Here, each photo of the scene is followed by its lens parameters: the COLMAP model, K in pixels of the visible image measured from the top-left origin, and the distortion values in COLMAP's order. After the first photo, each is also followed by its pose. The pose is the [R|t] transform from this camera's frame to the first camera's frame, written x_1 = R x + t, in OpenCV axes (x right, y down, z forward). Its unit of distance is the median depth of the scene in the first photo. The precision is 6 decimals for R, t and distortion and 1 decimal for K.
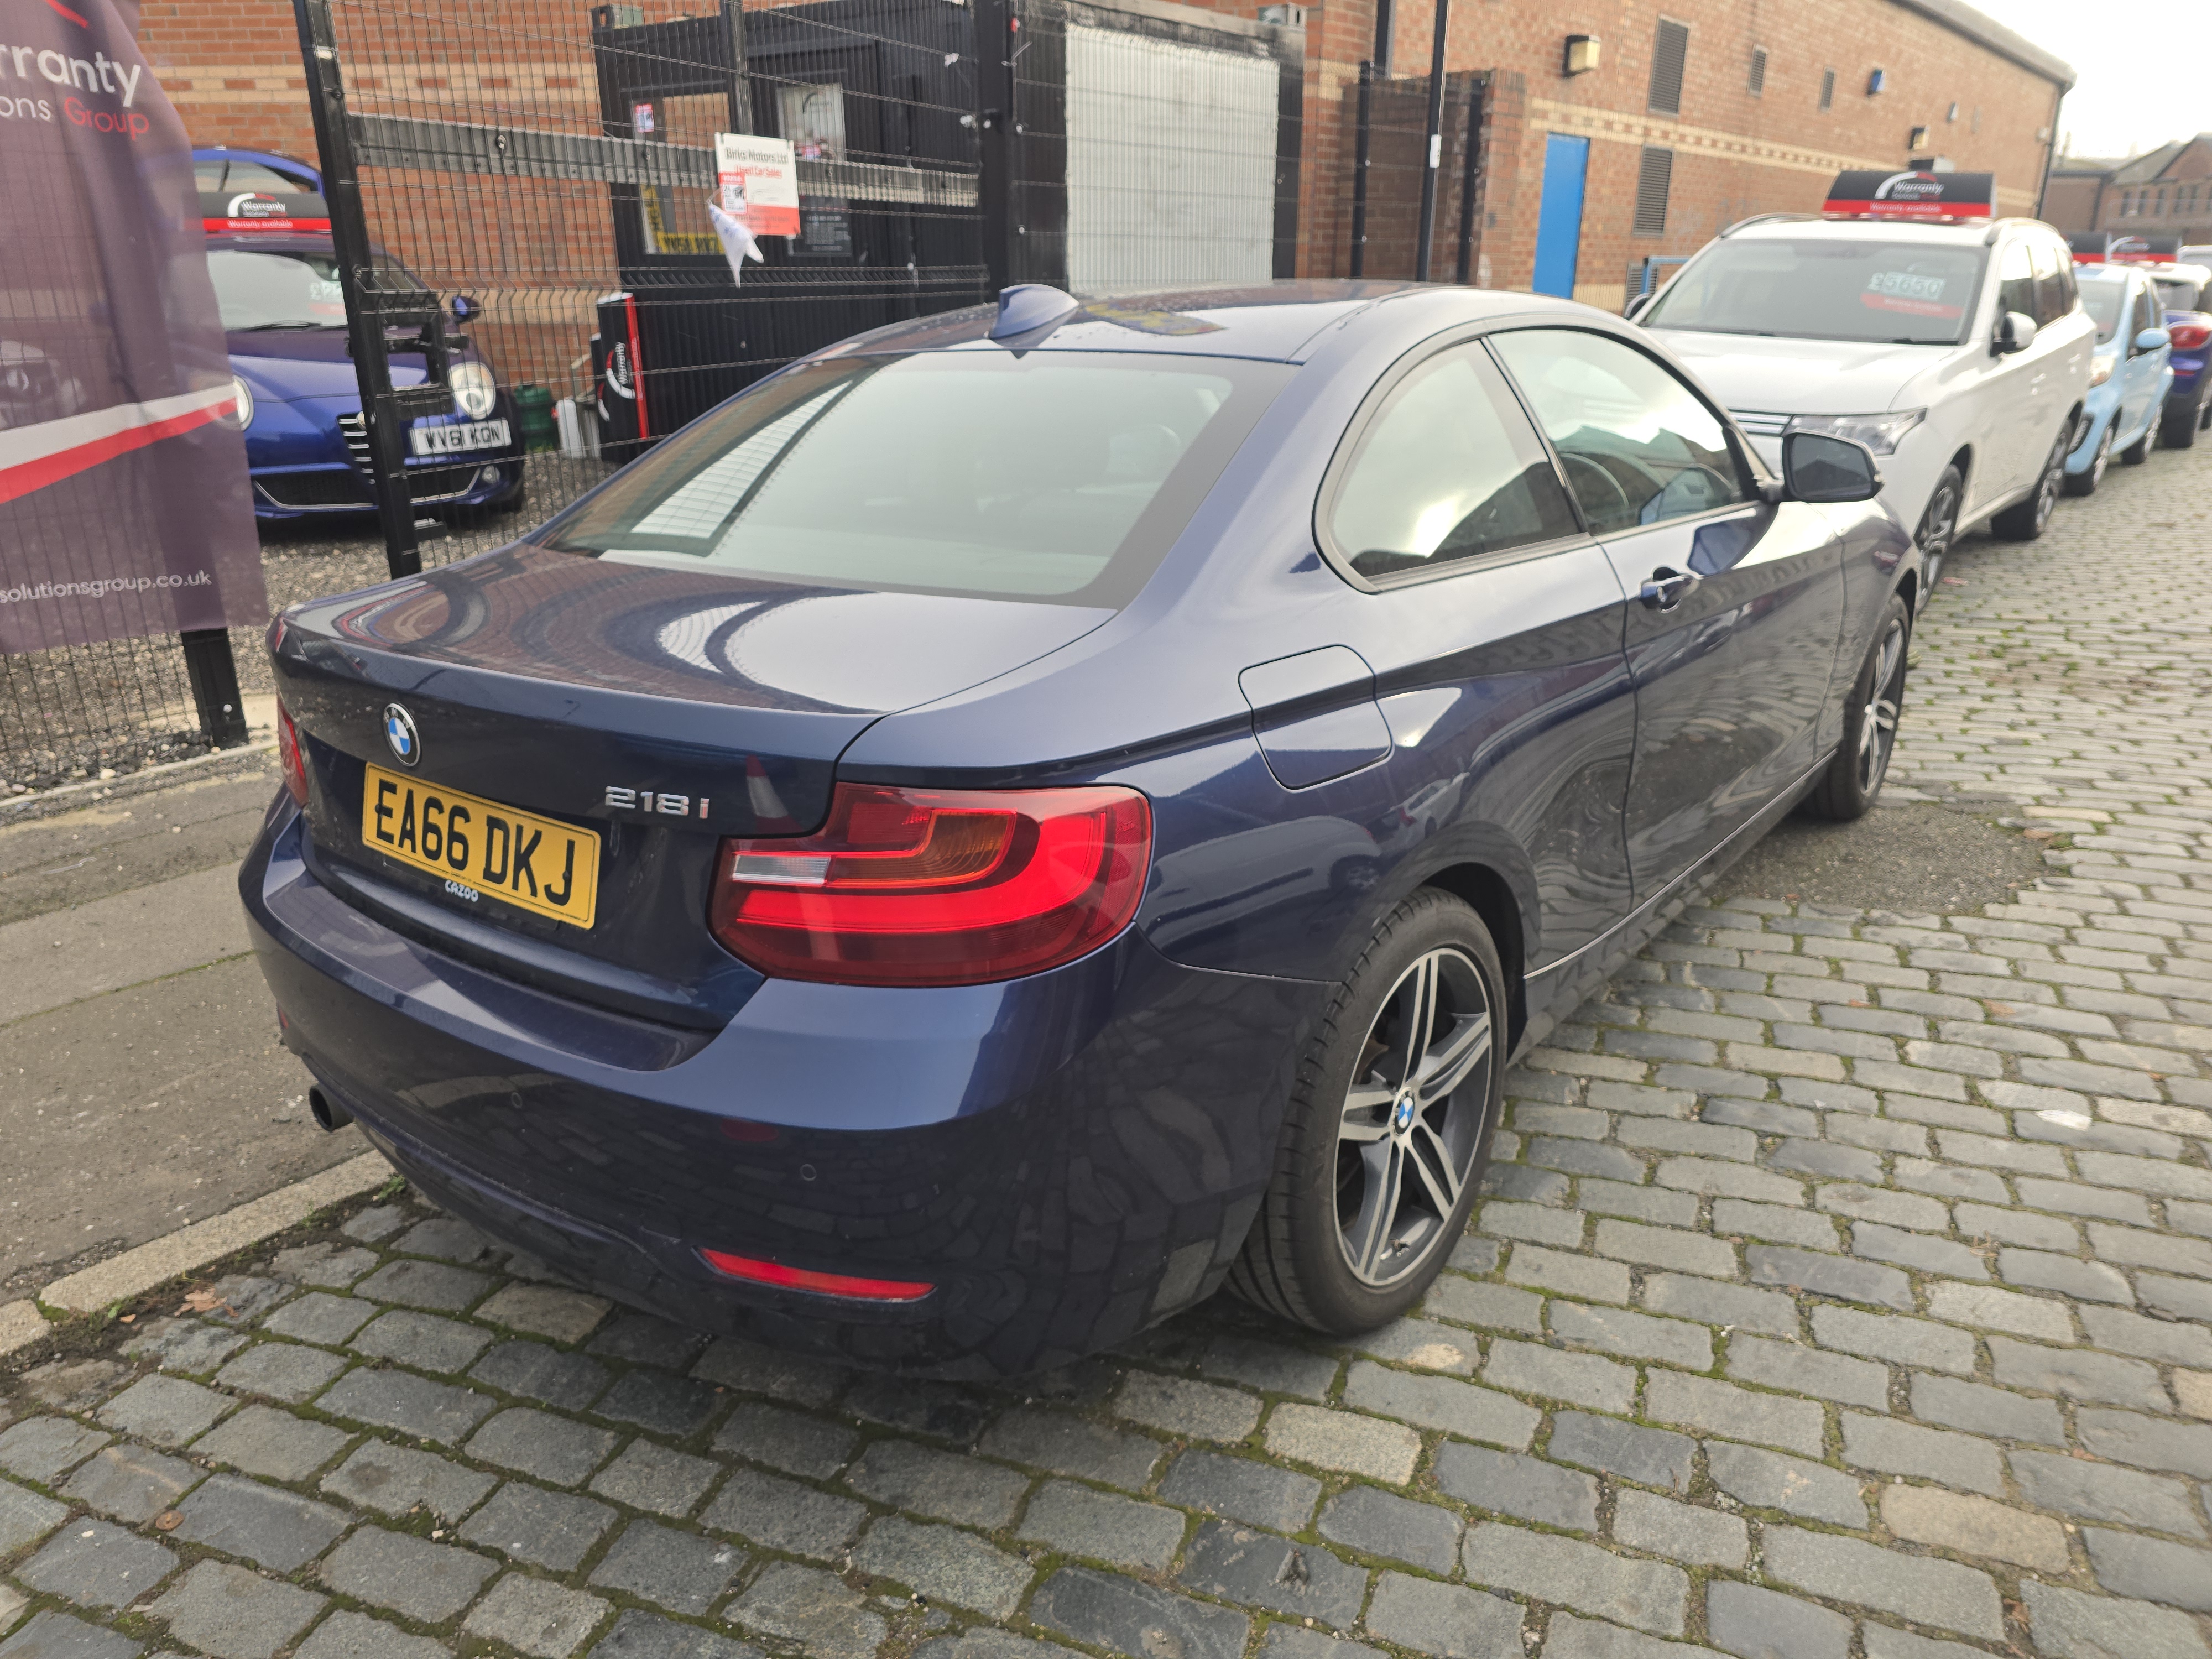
lens RADIAL K [[1477.5, 0, 1100.2], [0, 1477.5, 836.7], [0, 0, 1]] dist [0.031343, -0.029634]
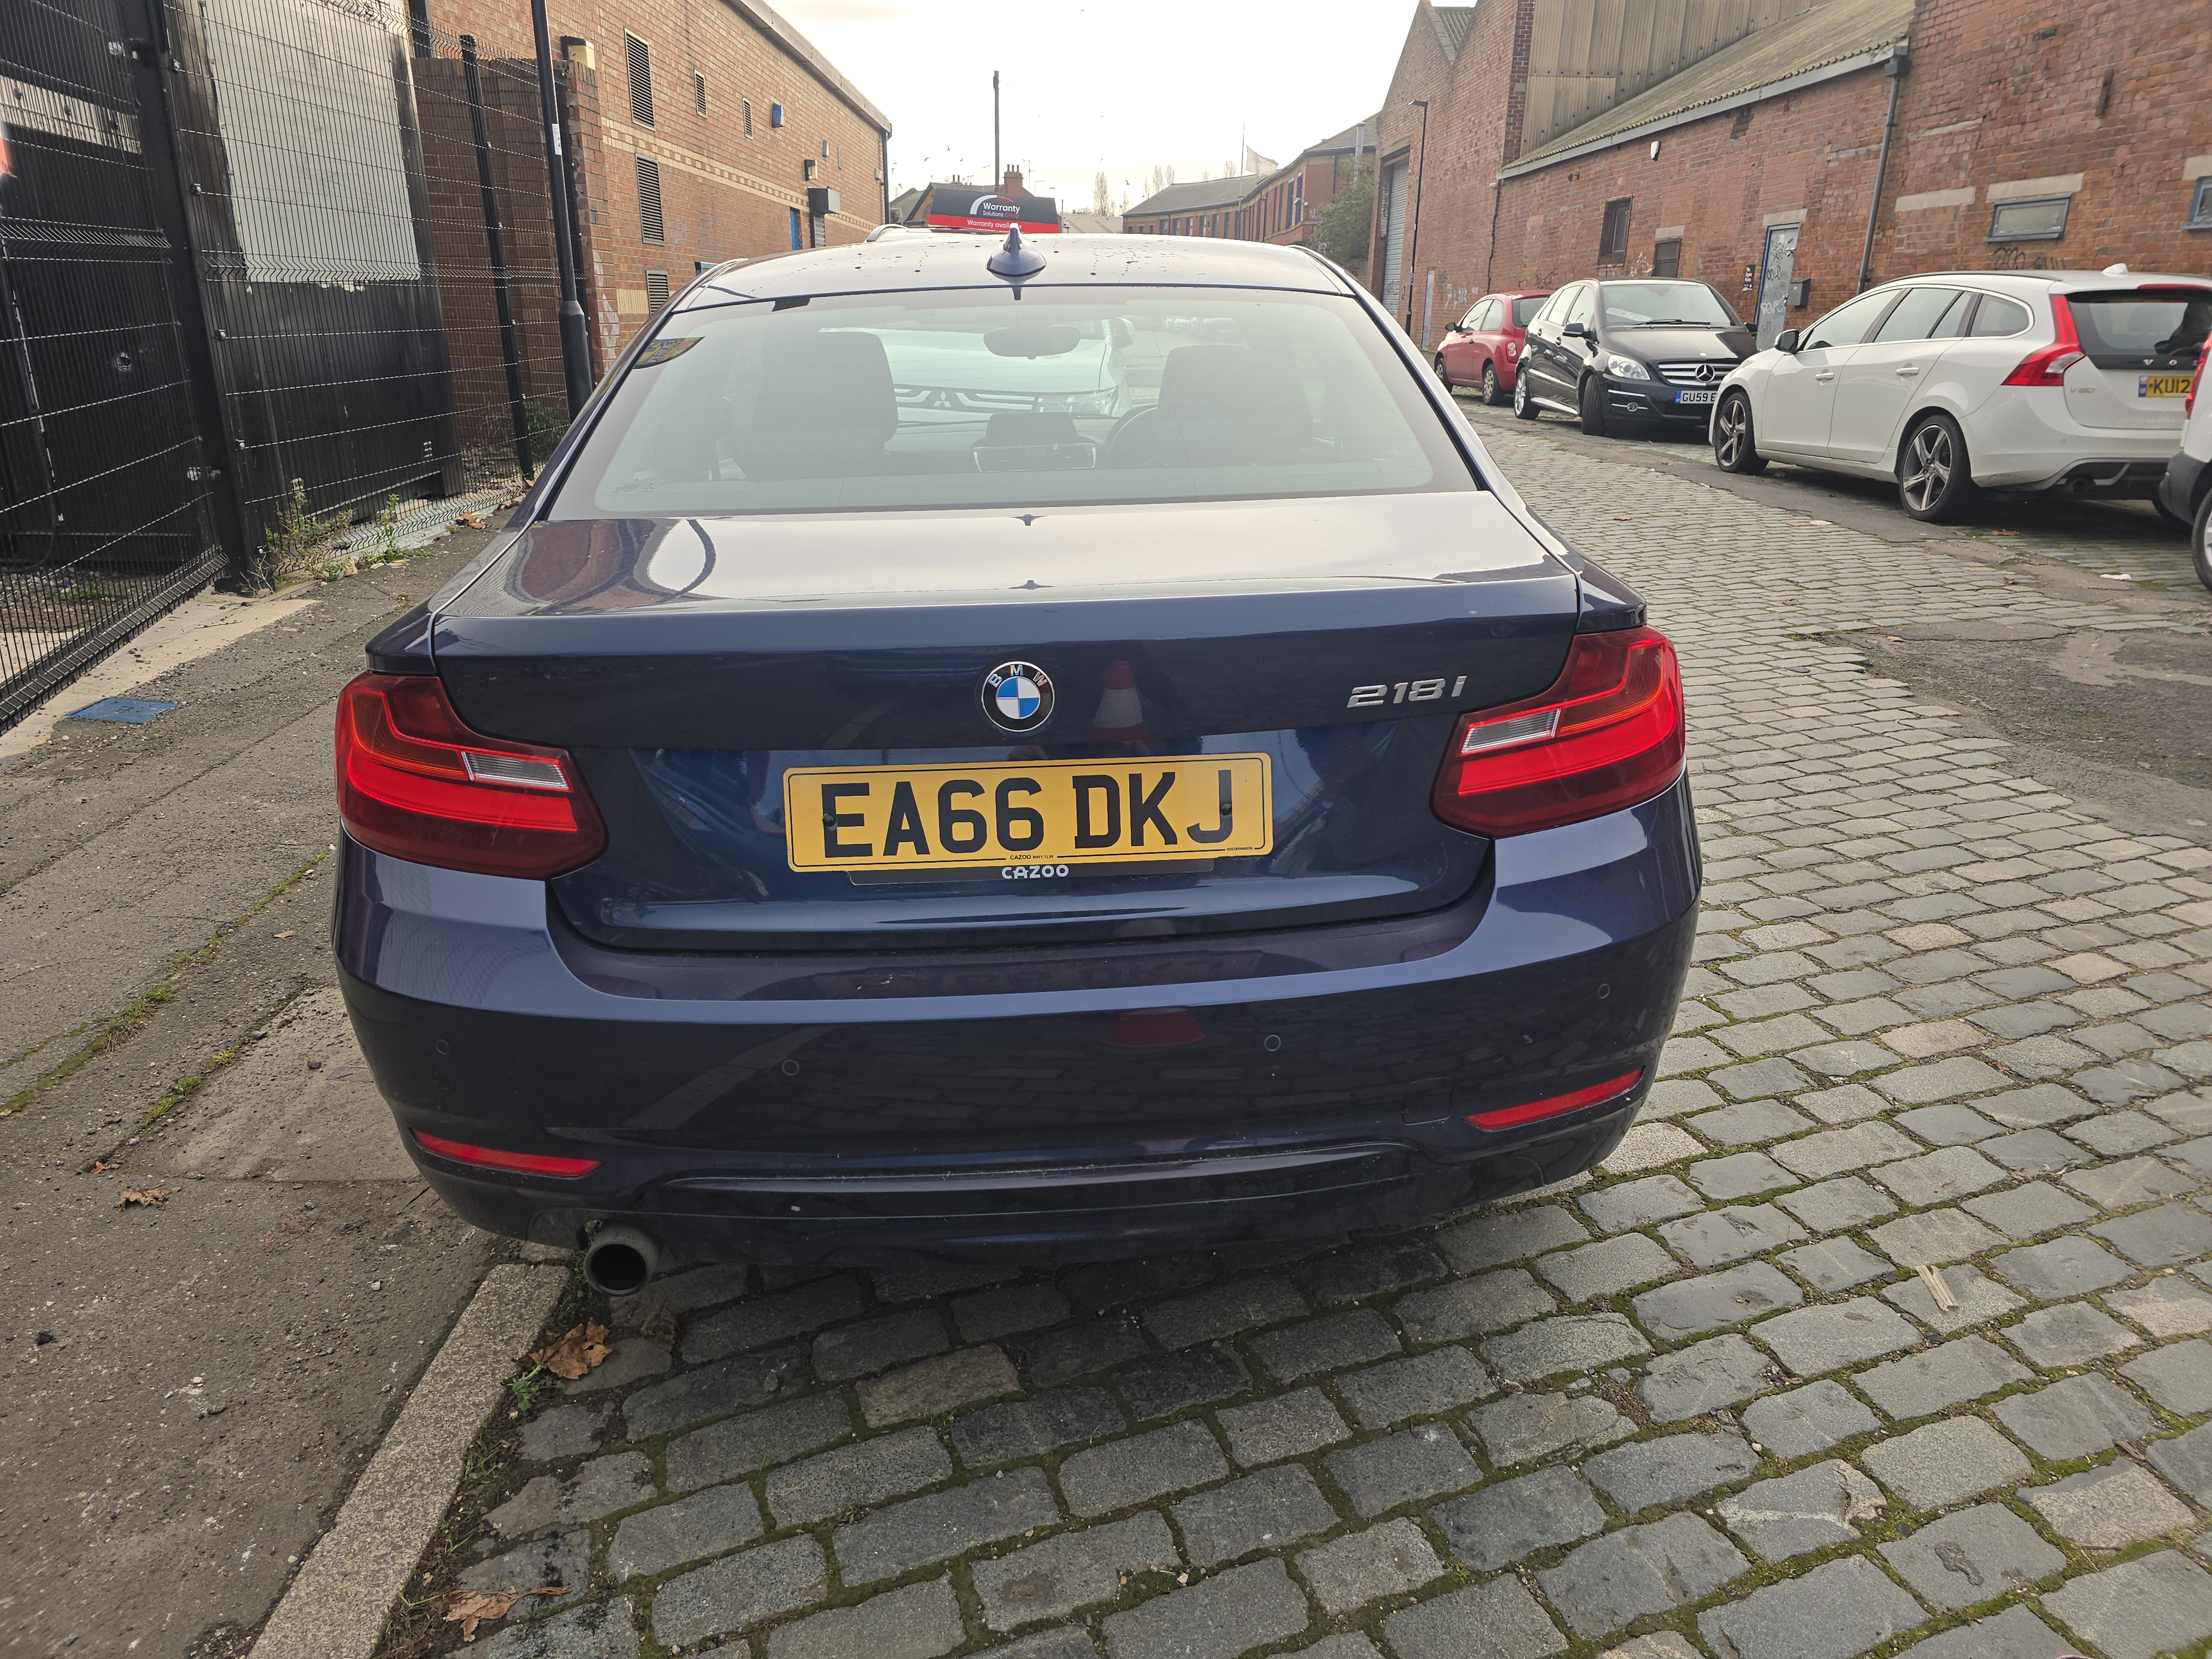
lens RADIAL K [[1477.5, 0, 1115.8], [0, 1477.5, 818.0], [0, 0, 1]] dist [0.031343, -0.029634]
pose [[0.750469, -0.205143, 0.628261, -0.907491], [0.218403, 0.974180, 0.057209, -0.033355], [-0.623776, 0.094281, 0.775896, 0.281179]]
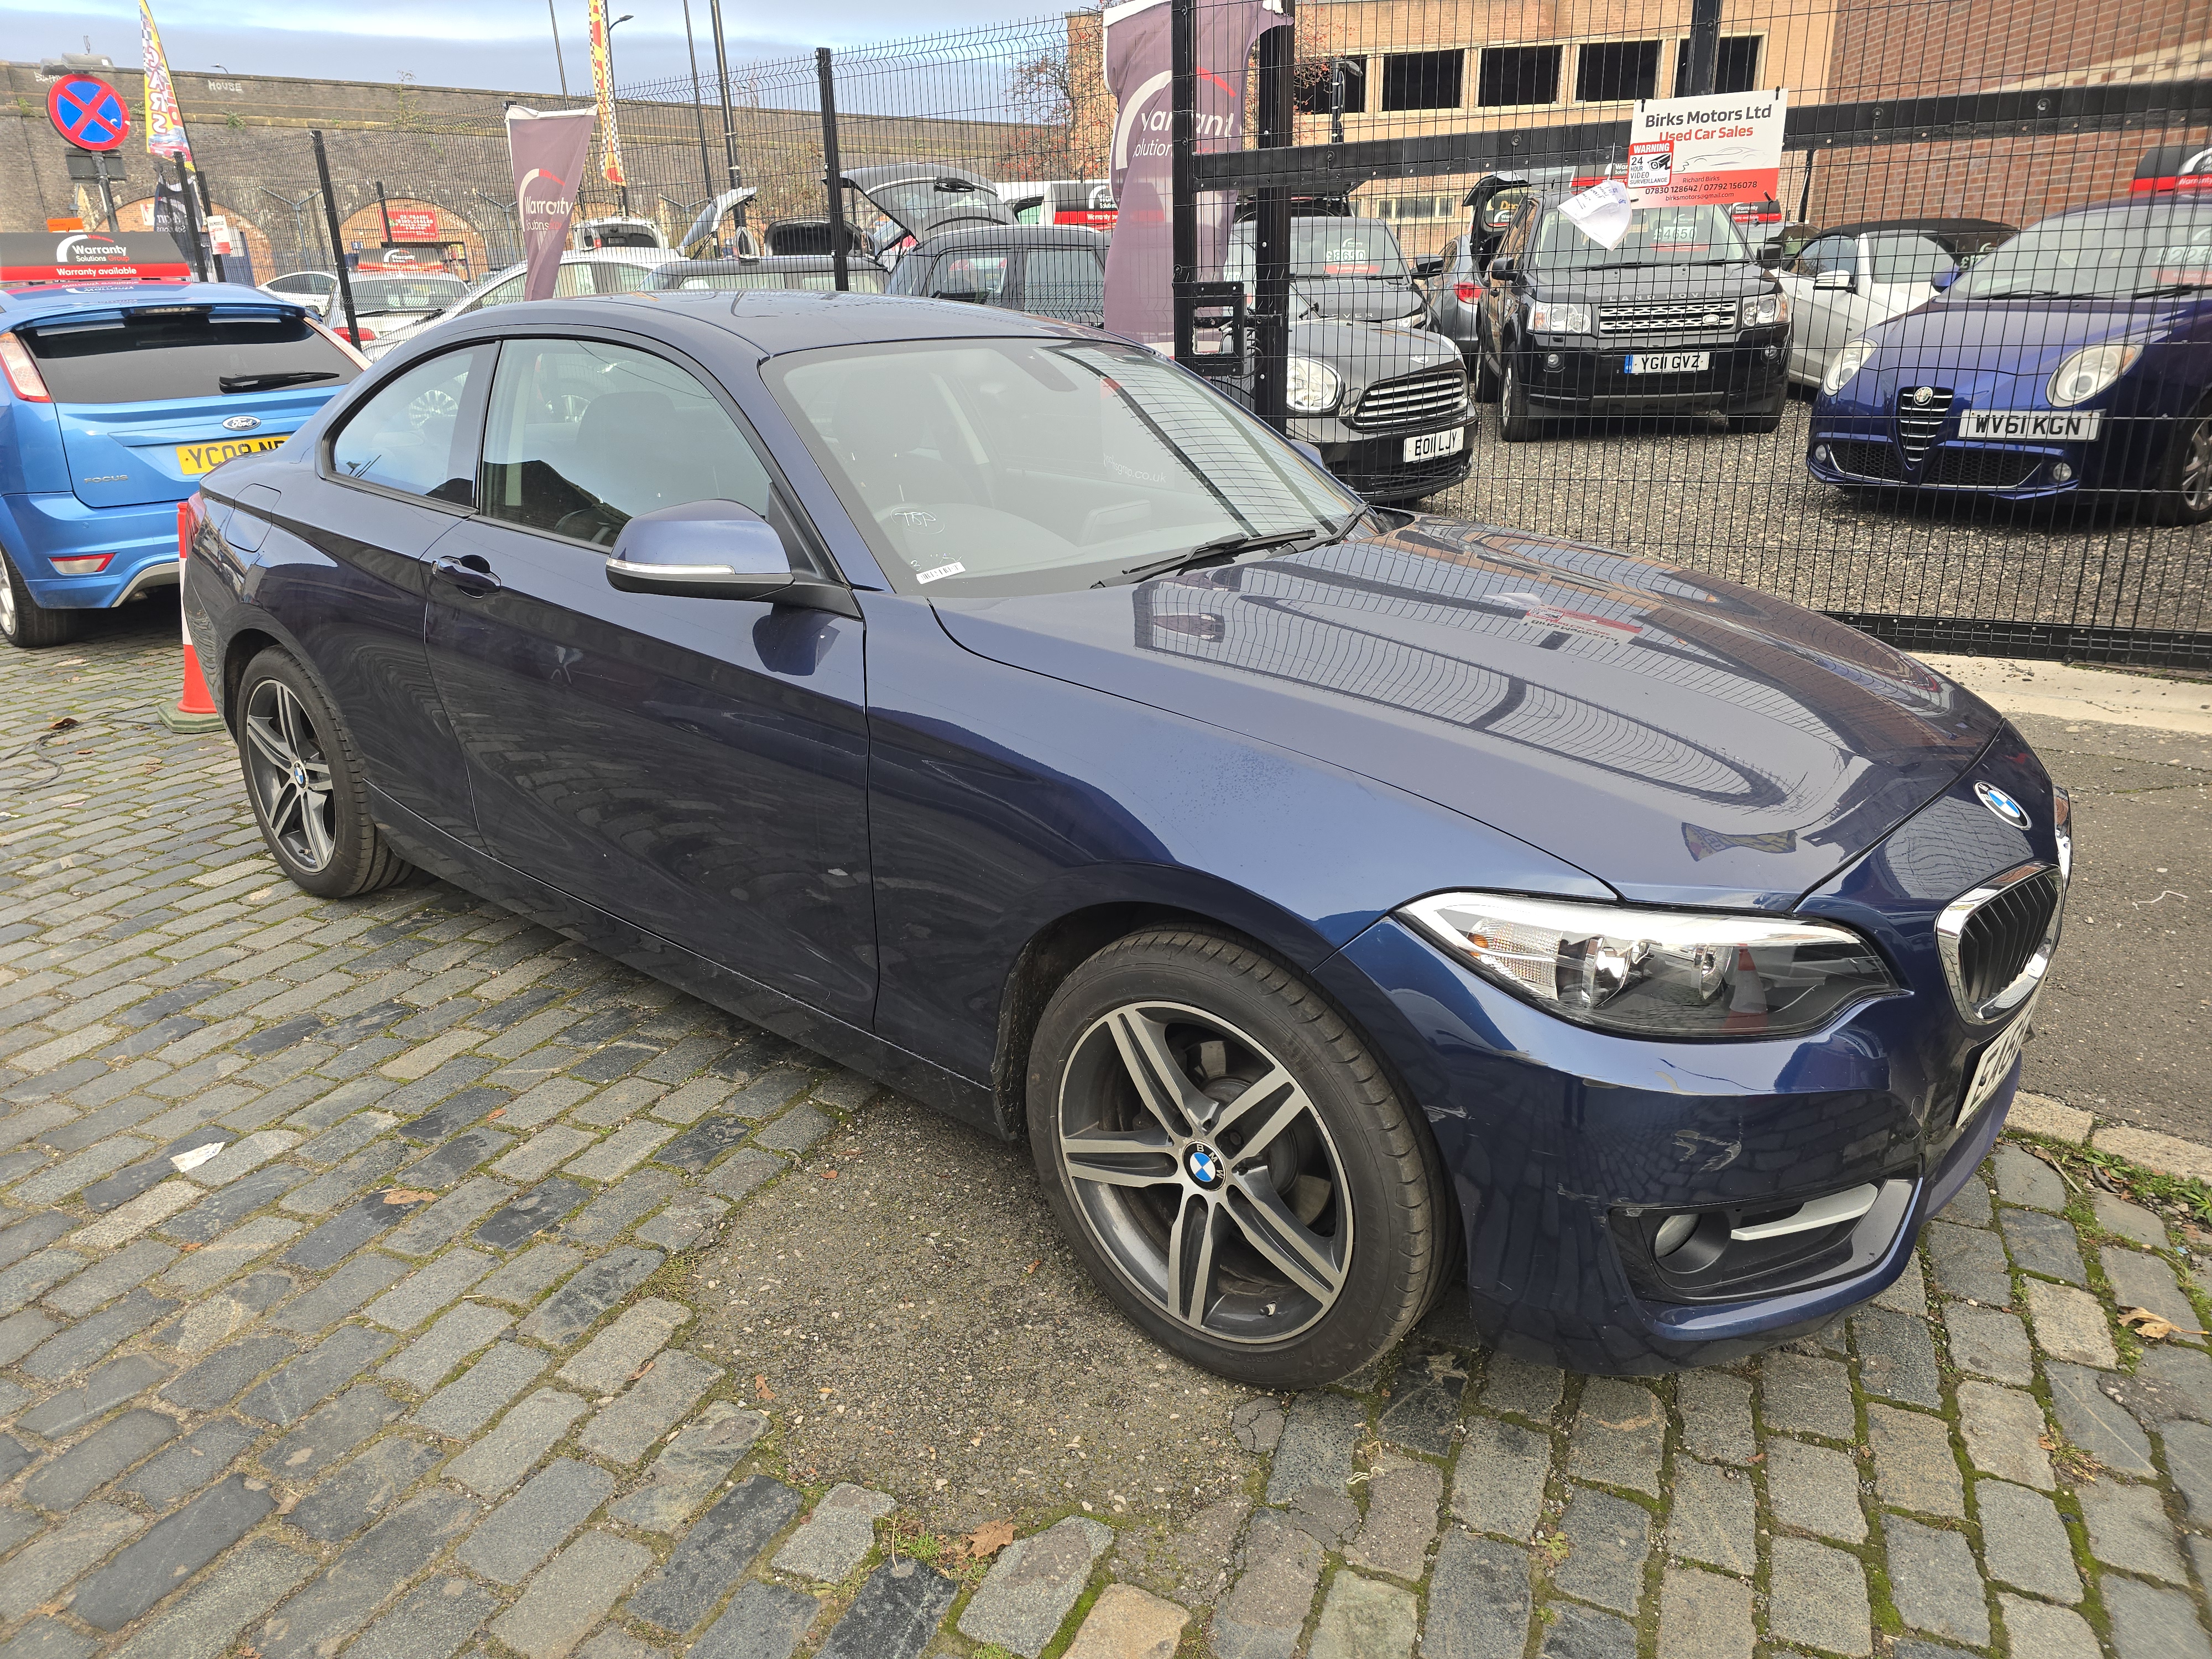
lens RADIAL K [[1477.5, 0, 1100.5], [0, 1477.5, 834.4], [0, 0, 1]] dist [0.031343, -0.029634]
pose [[-0.028543, 0.357992, -0.933288, 2.031404], [-0.327398, 0.878820, 0.347112, -0.741071], [0.944455, 0.315465, 0.092122, 1.935784]]
